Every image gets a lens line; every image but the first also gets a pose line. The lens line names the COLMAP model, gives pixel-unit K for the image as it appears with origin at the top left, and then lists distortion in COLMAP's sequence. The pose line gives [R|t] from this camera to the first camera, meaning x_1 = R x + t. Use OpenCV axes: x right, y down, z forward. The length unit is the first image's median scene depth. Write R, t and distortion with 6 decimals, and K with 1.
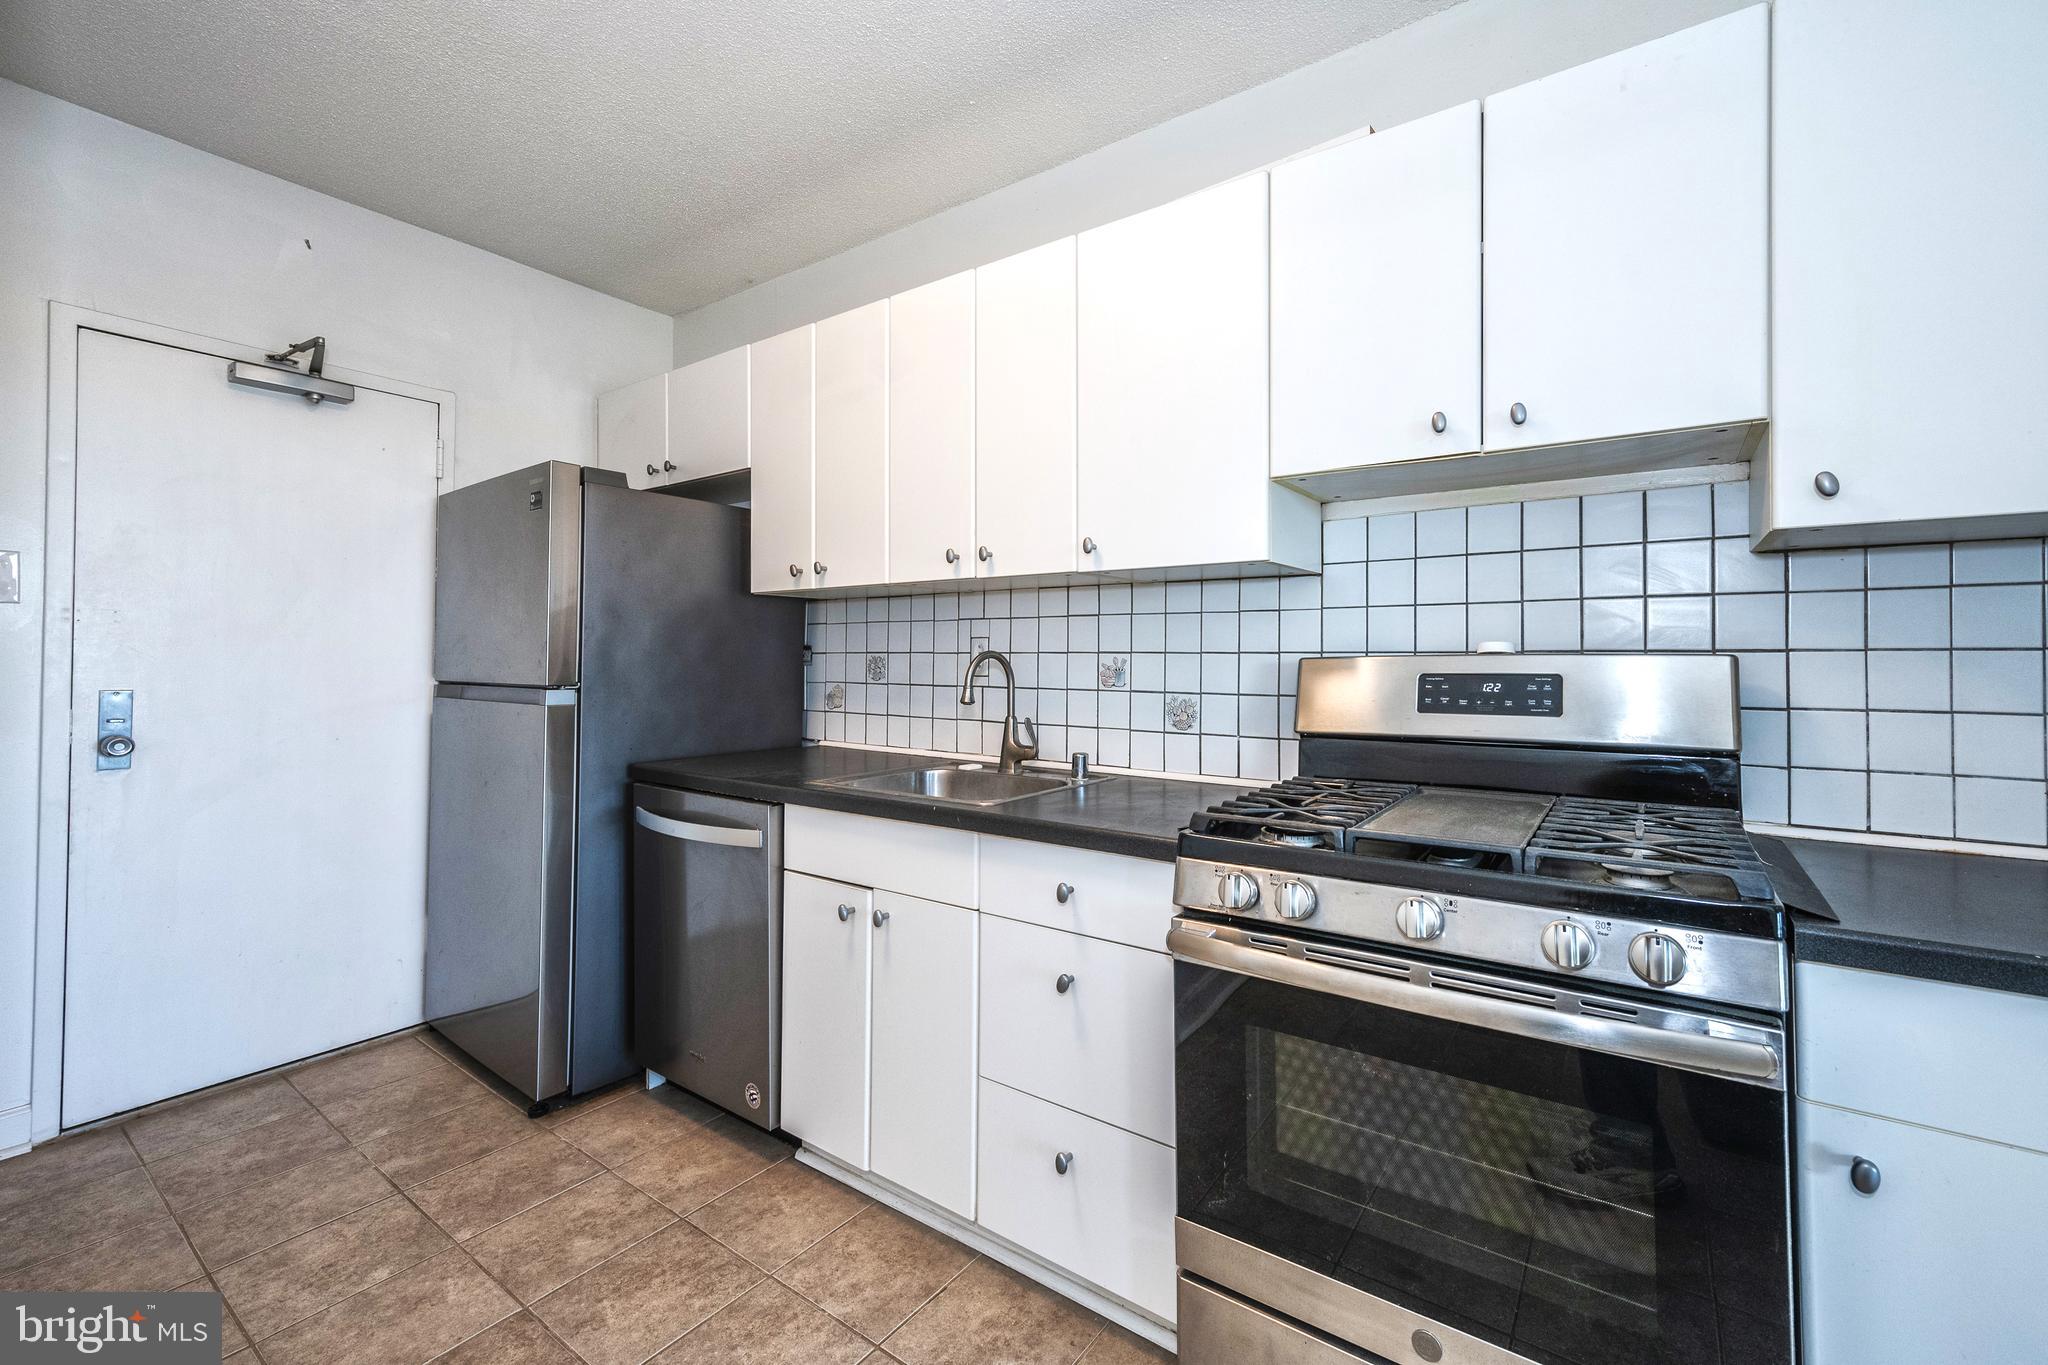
lens RADIAL K [[856.2, 0, 1090.4], [0, 856.2, 646.2], [0, 0, 1]] dist [0.004507, 0.000723]
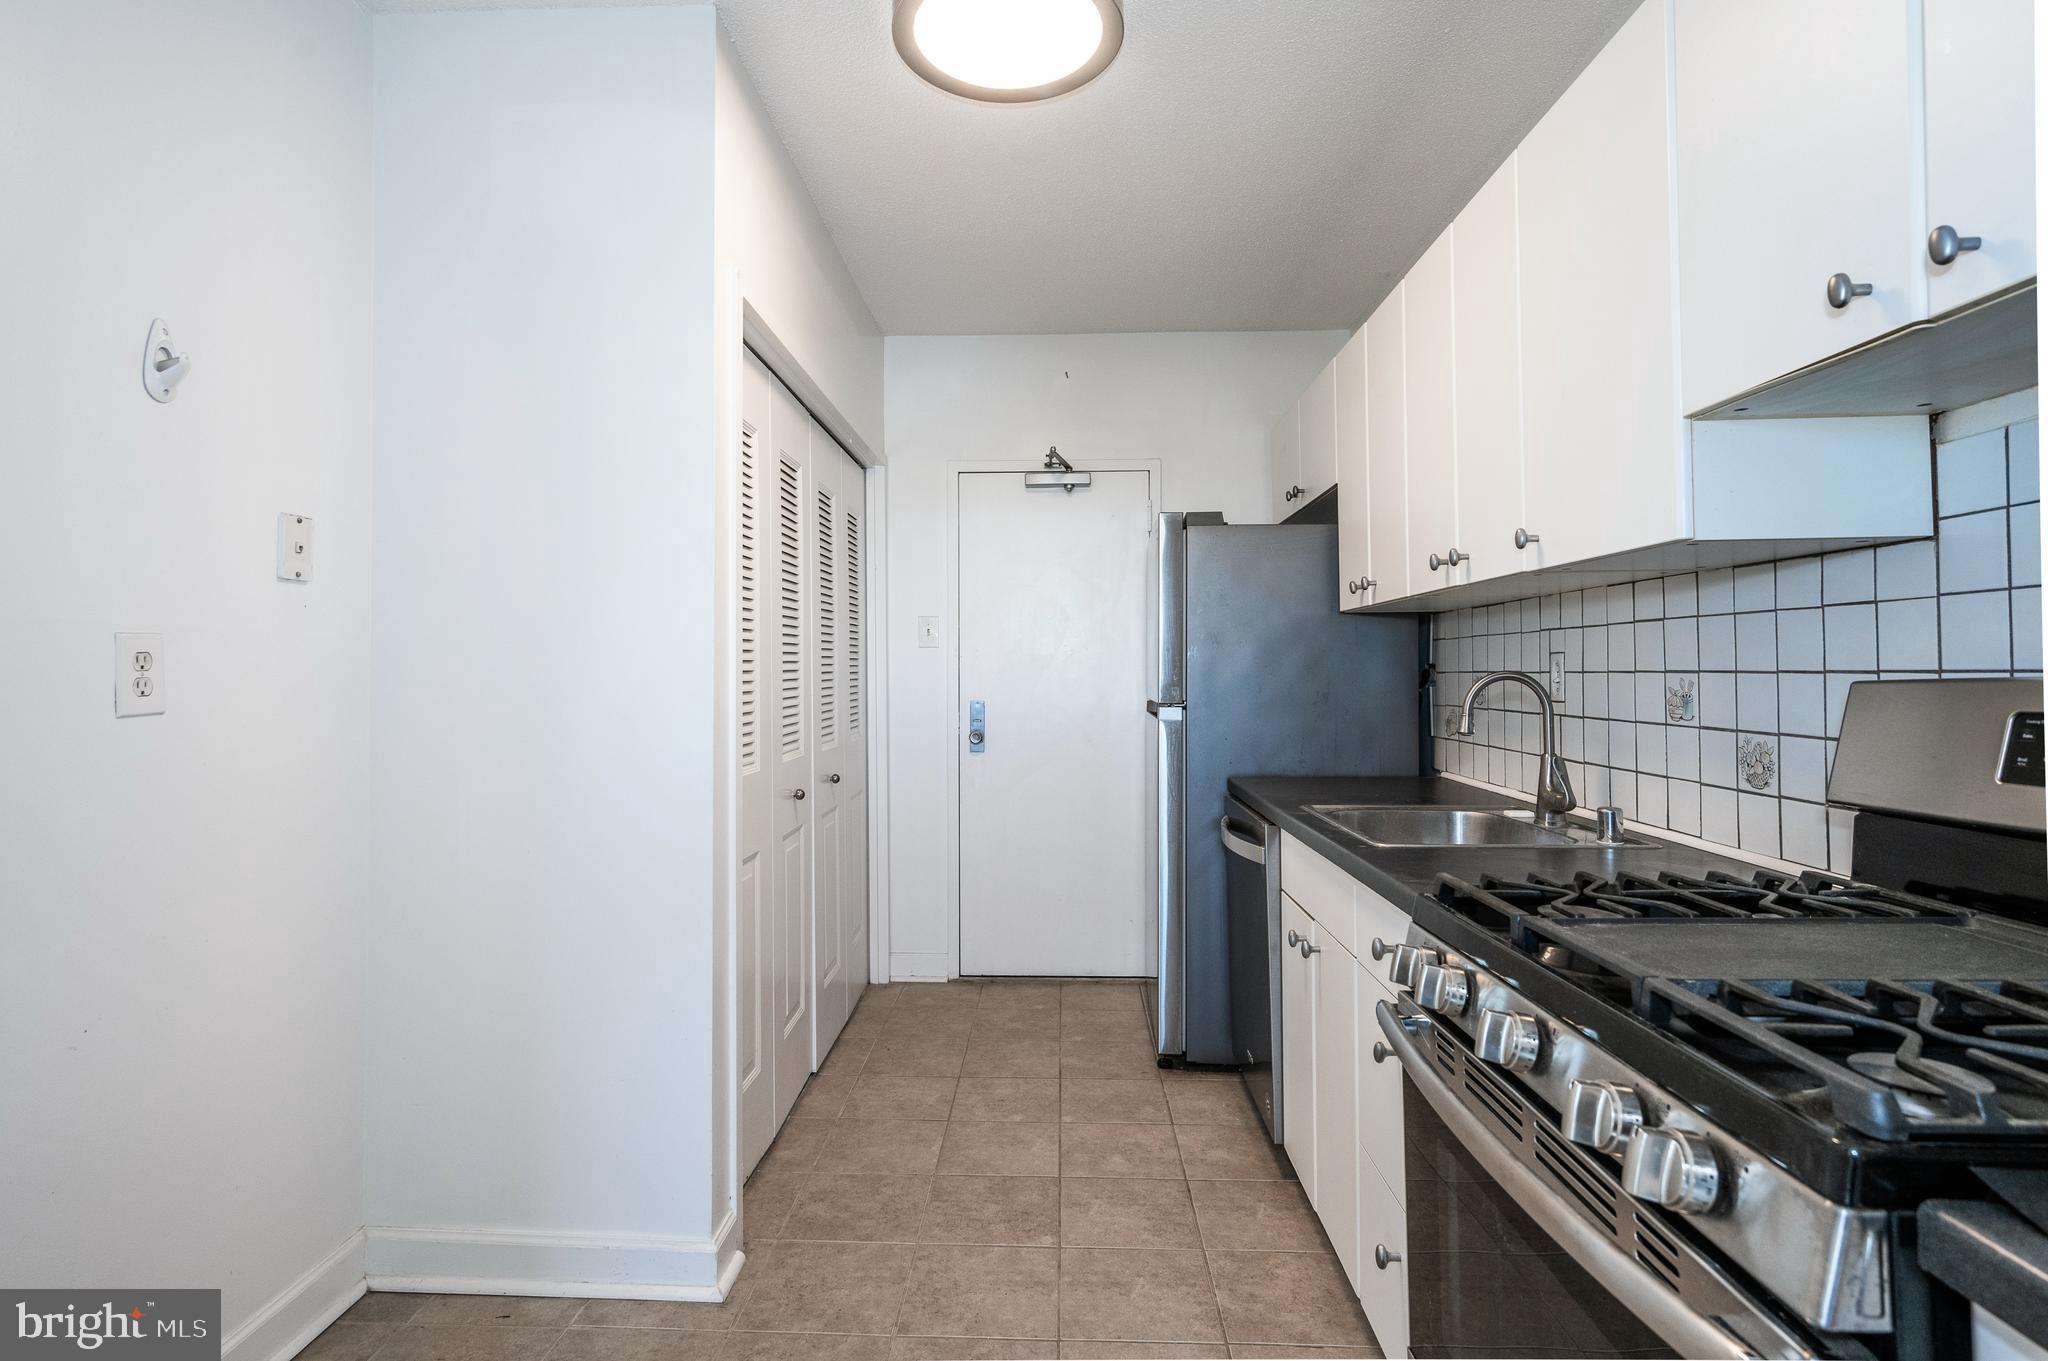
lens RADIAL K [[1043.3, 0, 1017.9], [0, 1043.3, 643.0], [0, 0, 1]] dist [0.004228, 0.000291]
pose [[0.517047, -0.030129, -0.855427, 0.521537], [0.017775, 0.999543, -0.024461, -0.005292], [0.855773, -0.002558, 0.517346, 0.092625]]
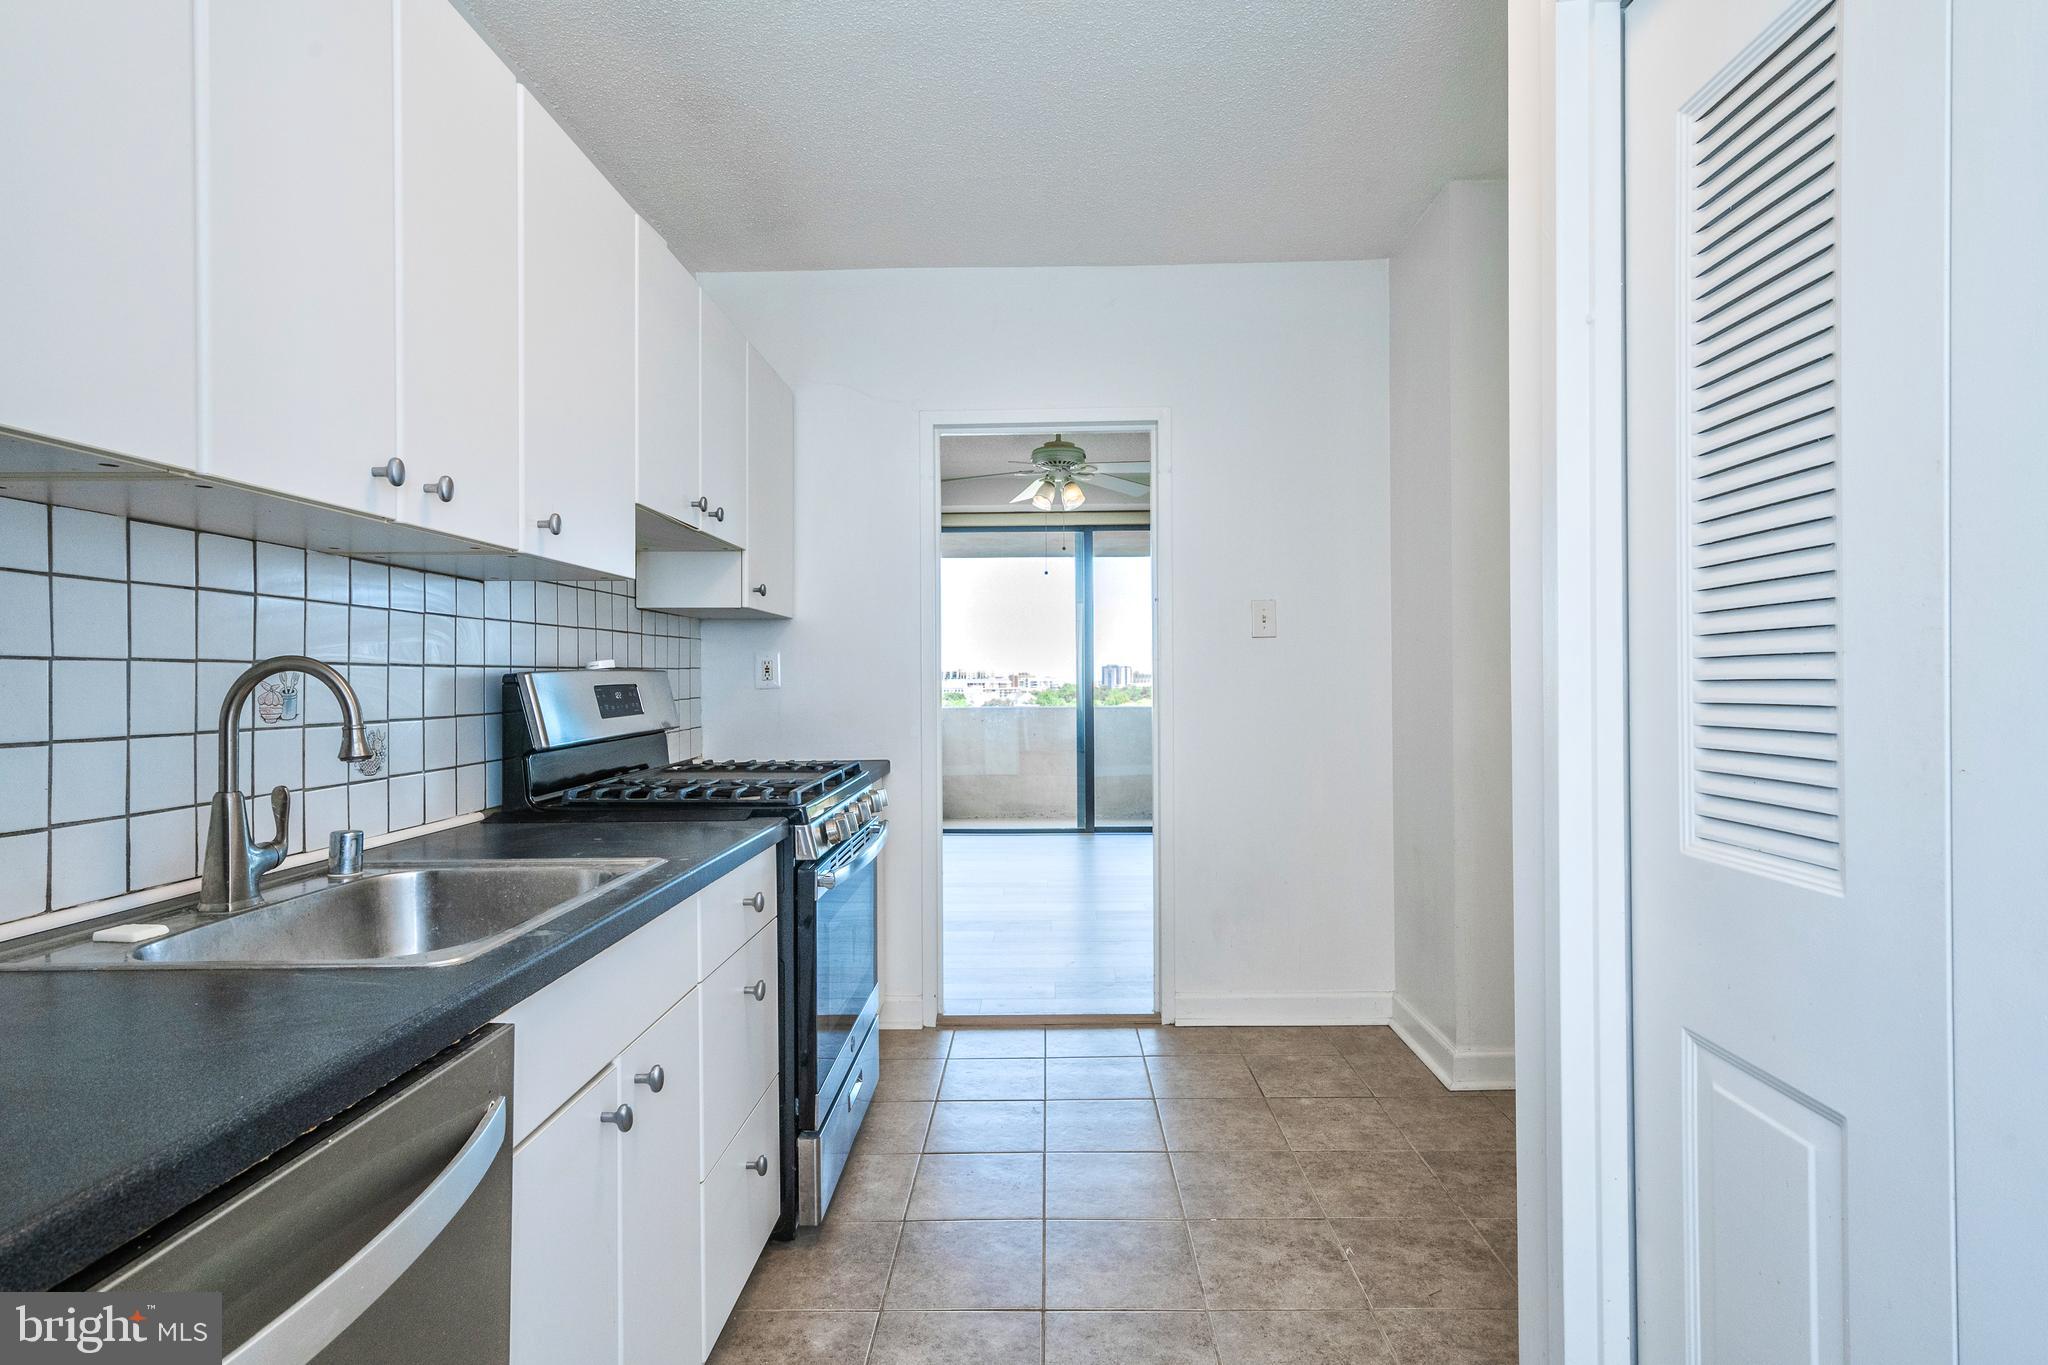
lens RADIAL K [[958.8, 0, 1032.9], [0, 958.8, 677.7], [0, 0, 1]] dist [0.003384, -0.002404]
pose [[-0.529616, -0.006292, 0.848214, -0.858007], [-0.015350, 0.999880, -0.002167, 0.012455], [-0.848099, -0.014168, -0.529649, 0.984045]]
